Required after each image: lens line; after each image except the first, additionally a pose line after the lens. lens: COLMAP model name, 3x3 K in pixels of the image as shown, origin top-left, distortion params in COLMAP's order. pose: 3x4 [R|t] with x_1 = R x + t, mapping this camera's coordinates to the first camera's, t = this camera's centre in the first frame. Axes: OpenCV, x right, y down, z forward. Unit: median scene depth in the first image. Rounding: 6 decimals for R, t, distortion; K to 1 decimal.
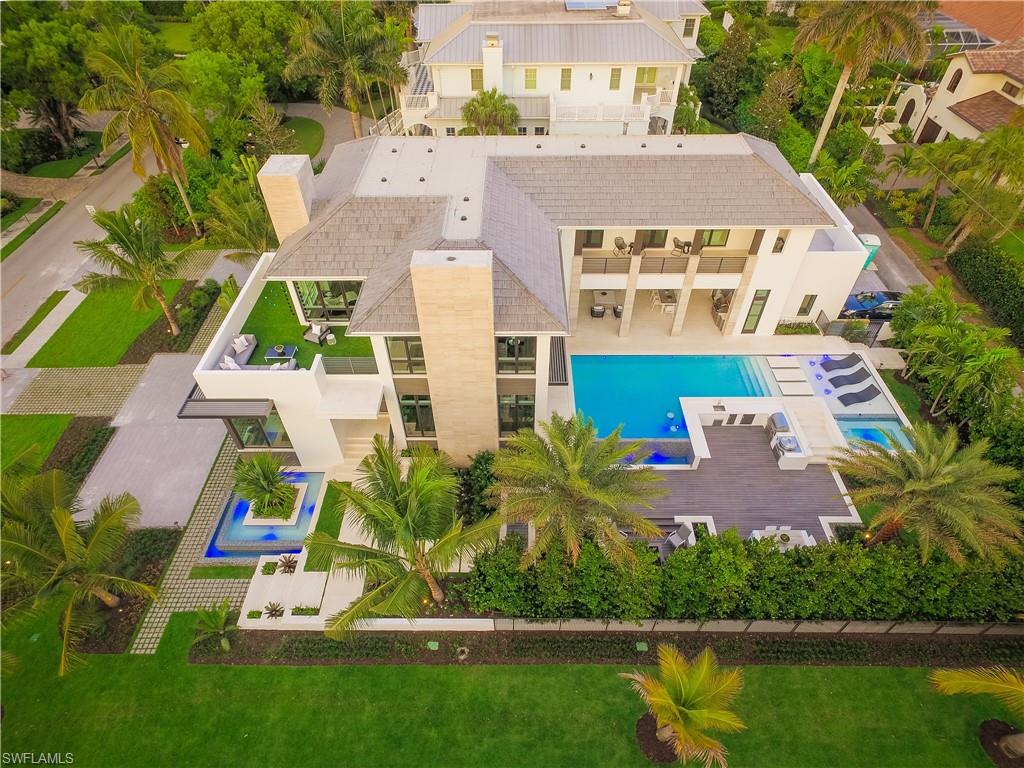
lens RADIAL K [[577.9, 0, 516.0], [0, 577.9, 384.4], [0, 0, 1]] dist [-0.004008, -0.000225]
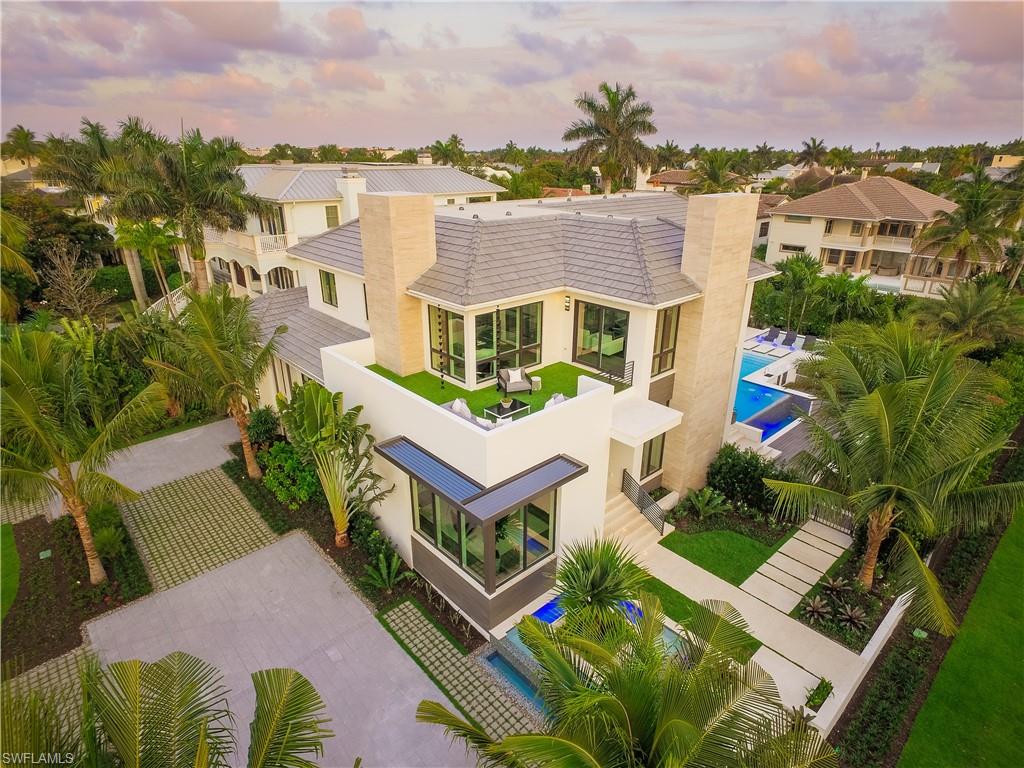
lens RADIAL K [[577.9, 0, 511.2], [0, 577.9, 389.0], [0, 0, 1]] dist [-0.004008, -0.000225]
pose [[0.739501, -0.259993, 0.620920, -0.663095], [0.473741, 0.856314, -0.205657, 0.054270], [-0.478233, 0.446239, 0.756415, 0.383620]]
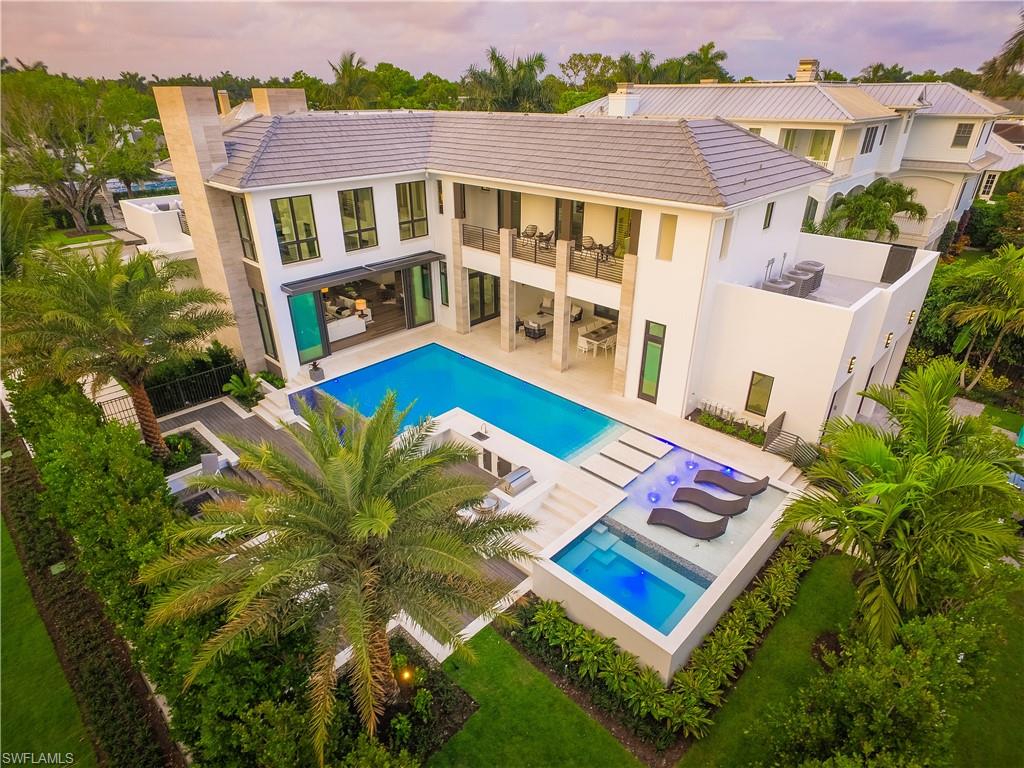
lens RADIAL K [[577.9, 0, 515.9], [0, 577.9, 383.0], [0, 0, 1]] dist [-0.004008, -0.000225]
pose [[0.726734, 0.315474, -0.610192, 0.721816], [-0.487451, 0.862727, -0.134514, 0.054101], [0.483993, 0.395194, 0.780751, 0.451363]]
